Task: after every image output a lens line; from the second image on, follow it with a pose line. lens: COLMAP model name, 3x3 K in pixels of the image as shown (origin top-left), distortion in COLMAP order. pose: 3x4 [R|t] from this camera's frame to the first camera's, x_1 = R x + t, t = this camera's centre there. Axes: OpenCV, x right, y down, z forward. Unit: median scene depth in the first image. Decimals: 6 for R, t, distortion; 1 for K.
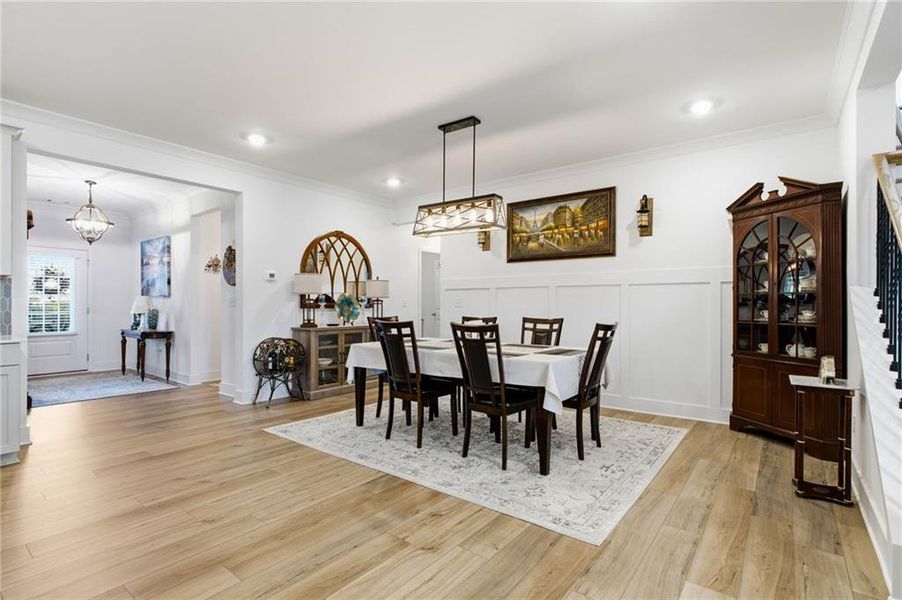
lens RADIAL K [[439.2, 0, 448.8], [0, 439.2, 306.8], [0, 0, 1]] dist [0.002235, 0.000361]
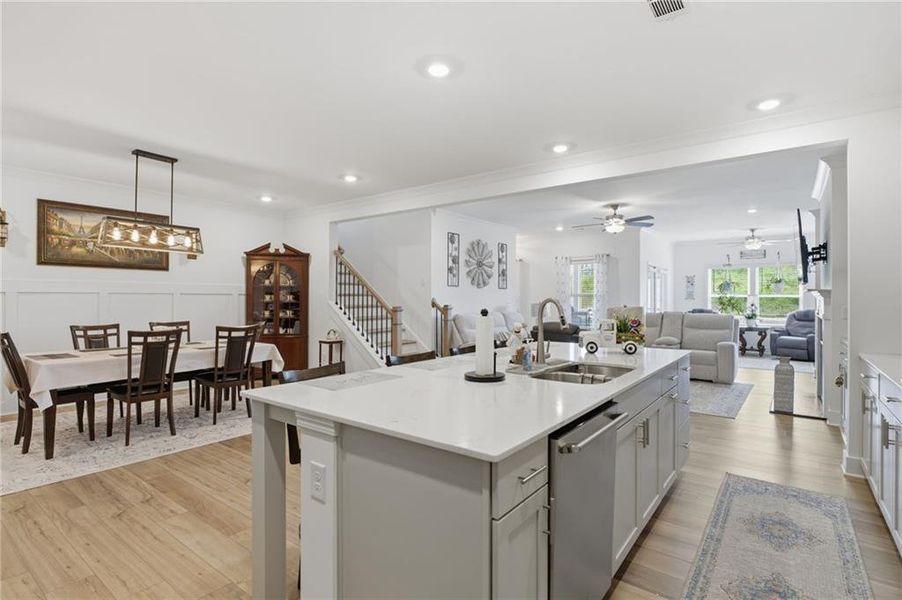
lens RADIAL K [[421.7, 0, 464.9], [0, 421.7, 299.0], [0, 0, 1]] dist [0.001758, 0.000225]
pose [[-0.038571, 0.004410, 0.999246, -1.121105], [0.007339, 0.999965, -0.004130, -0.029590], [-0.999229, 0.007174, -0.038602, 0.242429]]
